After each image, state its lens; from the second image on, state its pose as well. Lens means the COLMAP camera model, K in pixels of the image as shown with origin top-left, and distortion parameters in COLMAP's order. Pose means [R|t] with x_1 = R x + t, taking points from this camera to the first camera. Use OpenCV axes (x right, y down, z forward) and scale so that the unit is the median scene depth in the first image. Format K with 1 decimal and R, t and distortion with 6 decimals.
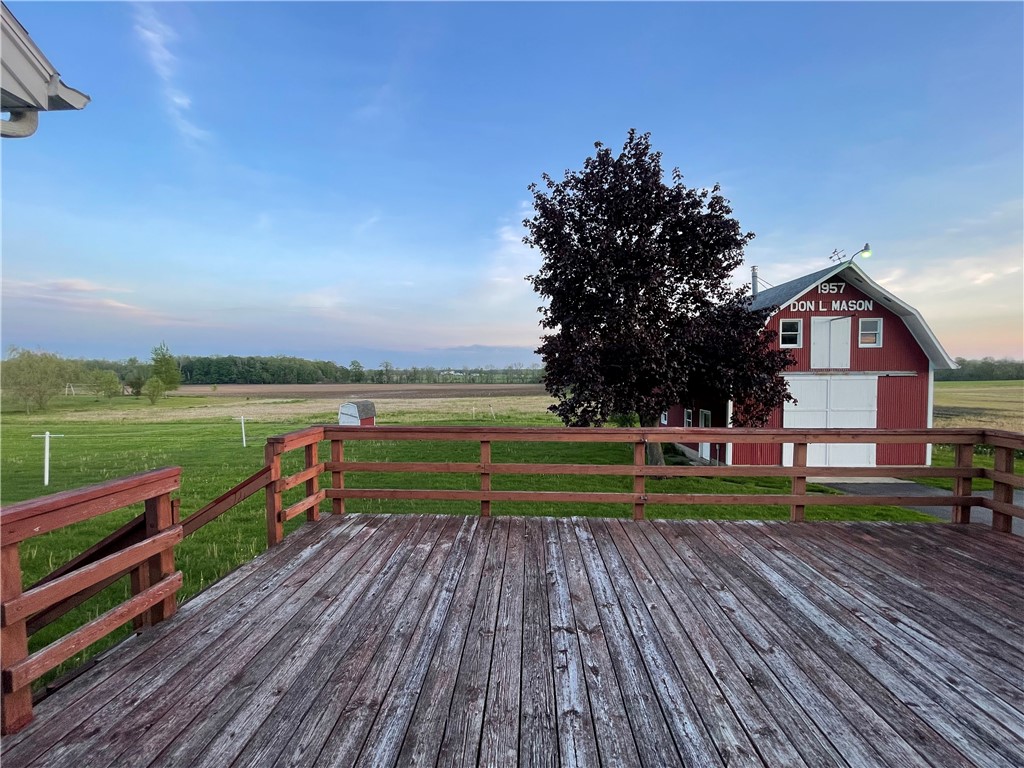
lens RADIAL K [[402.6, 0, 512.0], [0, 402.6, 384.0], [0, 0, 1]] dist [-0.001254, -0.018905]
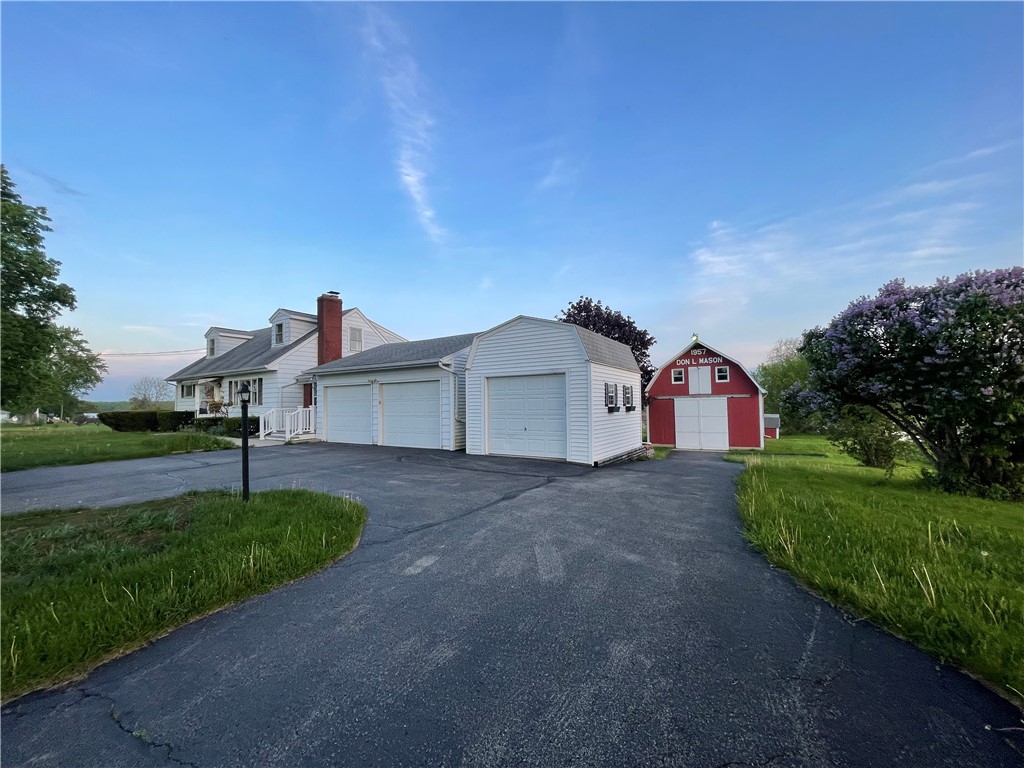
lens RADIAL K [[414.5, 0, 512.0], [0, 414.5, 384.0], [0, 0, 1]] dist [-0.001473, 0.008717]
pose [[0.878647, -0.030506, -0.476497, 0.954361], [-0.004613, 0.997368, -0.072359, 0.061113], [0.477450, 0.065776, 0.876193, -1.155177]]
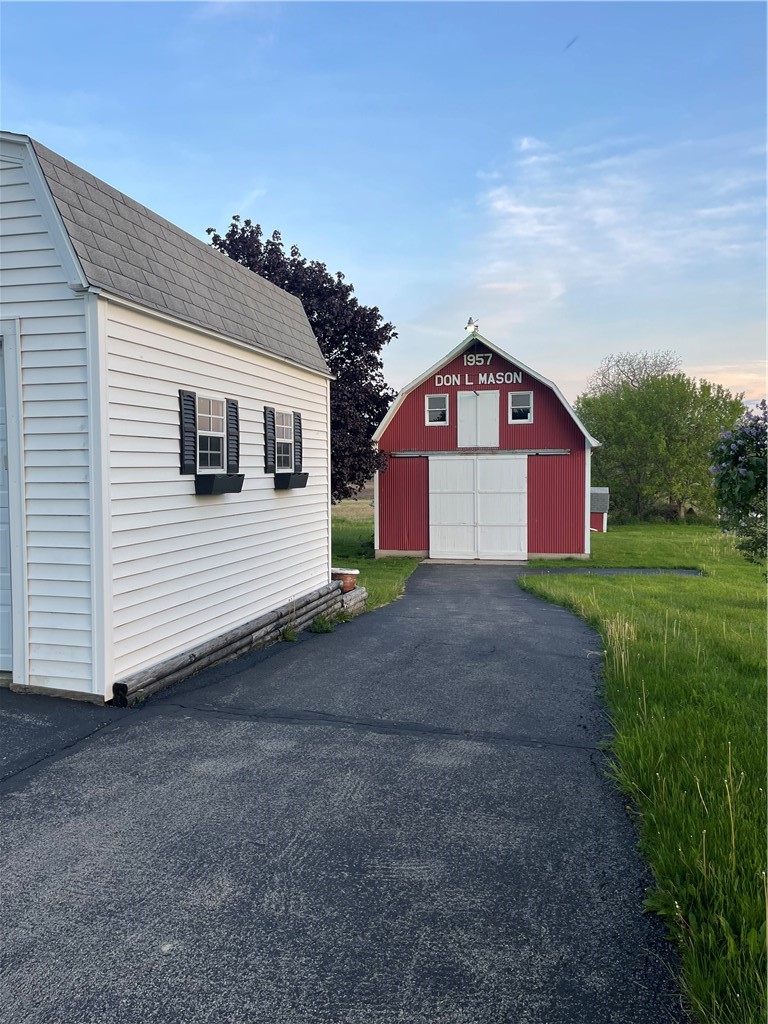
lens RADIAL K [[760.4, 0, 384.0], [0, 760.4, 512.0], [0, 0, 1]] dist [0.057030, 0.000608]
pose [[0.980037, 0.011660, -0.198474, 0.938910], [-0.004942, 0.999399, 0.034311, 0.051883], [0.198755, -0.032645, 0.979505, -0.780635]]
